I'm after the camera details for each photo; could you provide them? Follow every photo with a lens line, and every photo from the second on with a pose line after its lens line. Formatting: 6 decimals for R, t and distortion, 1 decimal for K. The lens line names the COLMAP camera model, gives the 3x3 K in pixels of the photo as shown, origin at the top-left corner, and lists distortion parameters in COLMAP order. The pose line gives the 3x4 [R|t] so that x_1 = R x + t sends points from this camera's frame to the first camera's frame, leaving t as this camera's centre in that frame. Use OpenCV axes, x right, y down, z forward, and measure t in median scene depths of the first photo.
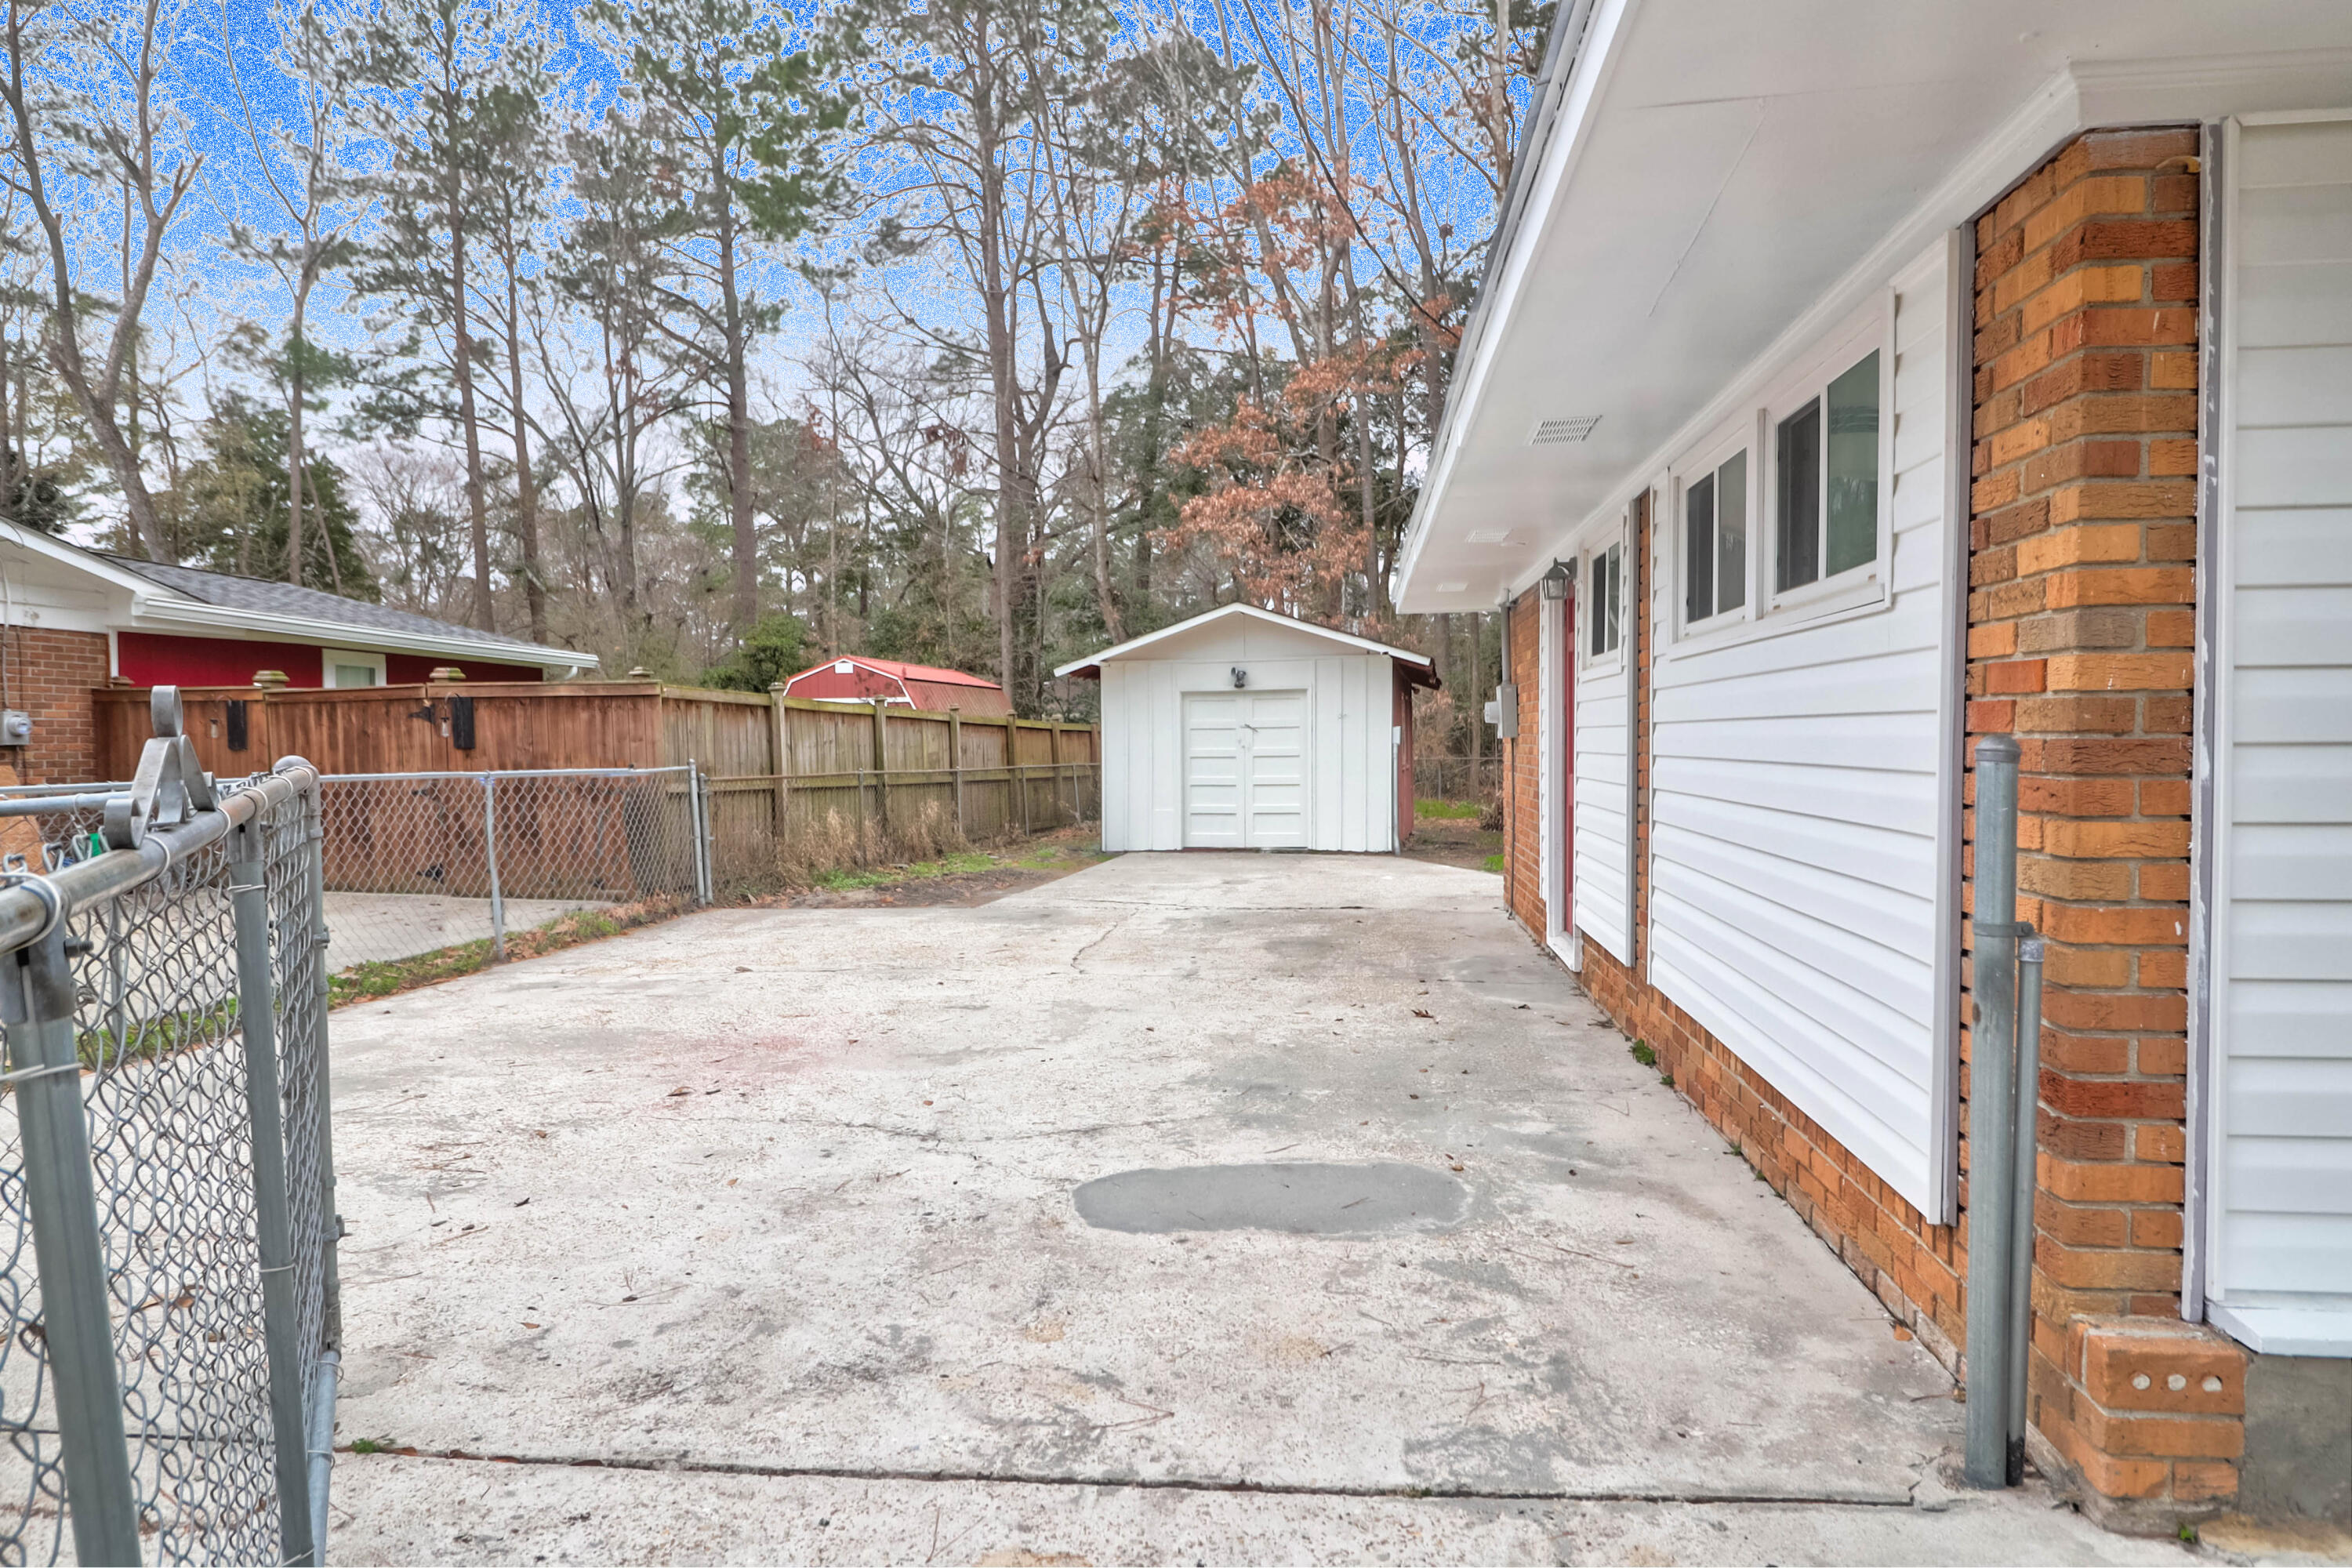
lens RADIAL K [[1375.0, 0, 1176.0], [0, 1375.0, 784.0], [0, 0, 1]] dist [0.004171, 0.001094]
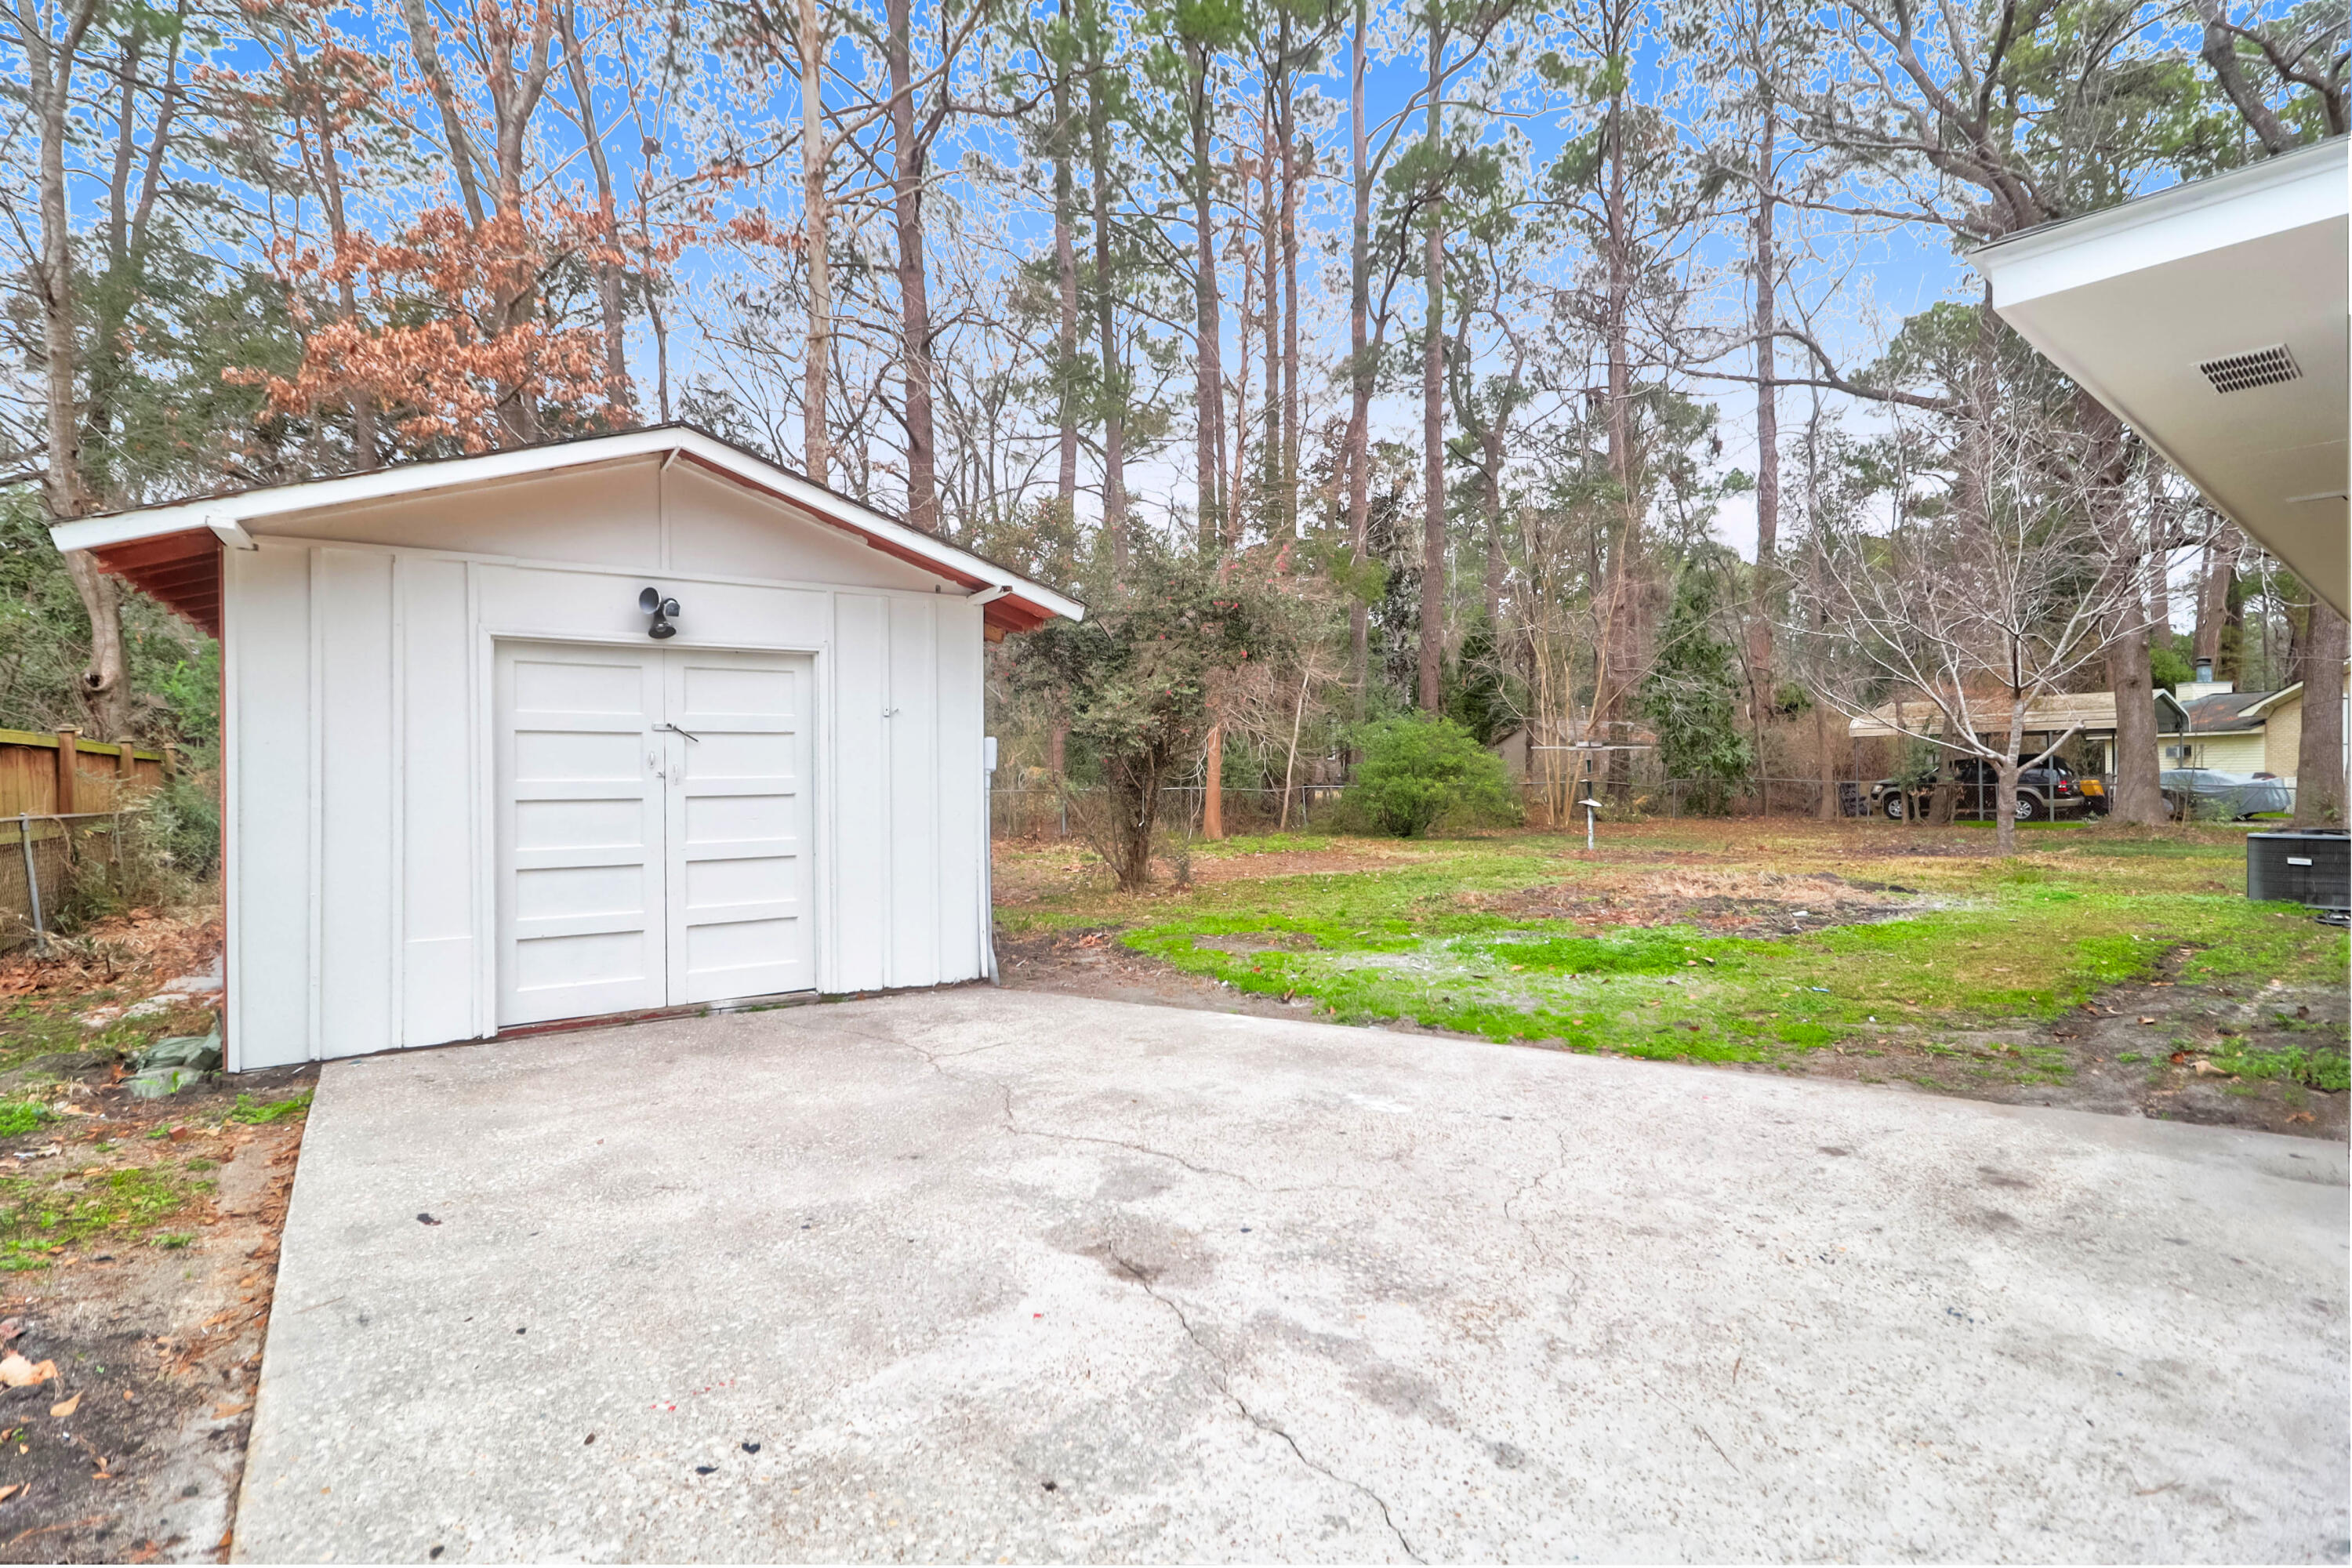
lens RADIAL K [[1086.7, 0, 1186.0], [0, 1086.7, 756.3], [0, 0, 1]] dist [0.000150, -0.000104]
pose [[0.699963, 0.016307, 0.713993, -0.080992], [0.018892, 0.998967, -0.041335, -0.015423], [-0.713929, 0.042422, 0.698932, 0.642167]]
